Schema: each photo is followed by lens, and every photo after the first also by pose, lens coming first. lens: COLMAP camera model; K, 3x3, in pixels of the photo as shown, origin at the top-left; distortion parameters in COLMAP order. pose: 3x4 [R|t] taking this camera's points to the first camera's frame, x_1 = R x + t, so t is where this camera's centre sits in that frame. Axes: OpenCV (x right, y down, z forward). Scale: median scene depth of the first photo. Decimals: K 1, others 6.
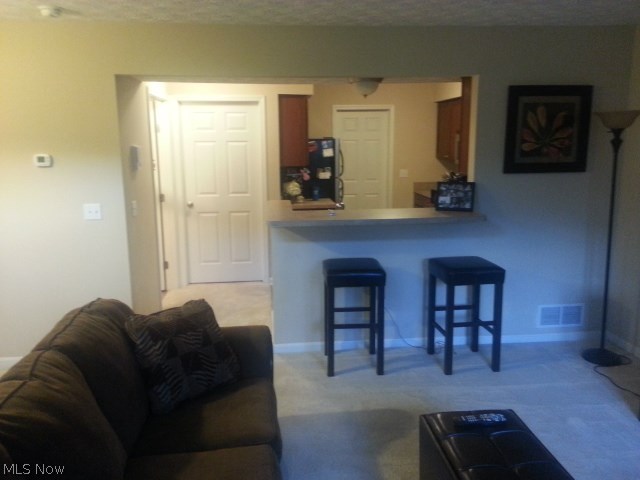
lens RADIAL K [[522.6, 0, 319.3], [0, 522.6, 239.3], [0, 0, 1]] dist [0.013221, -0.000735]
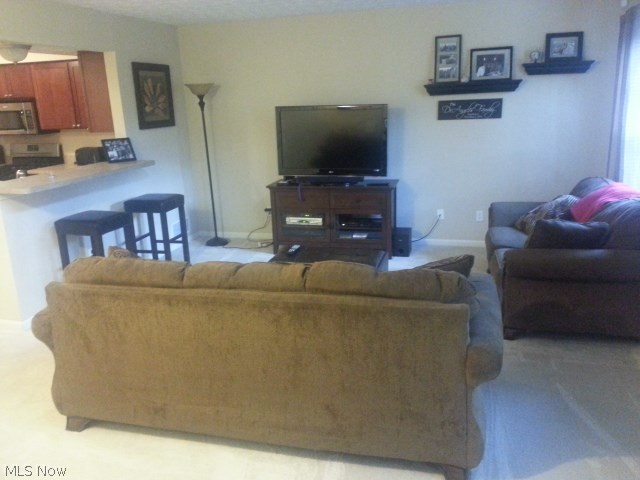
lens RADIAL K [[522.6, 0, 320.2], [0, 522.6, 239.6], [0, 0, 1]] dist [0.013221, -0.000735]
pose [[0.322407, -0.243267, 0.914808, -0.776860], [0.206823, 0.961168, 0.182704, -0.007228], [-0.923730, 0.130298, 0.360201, 0.148840]]
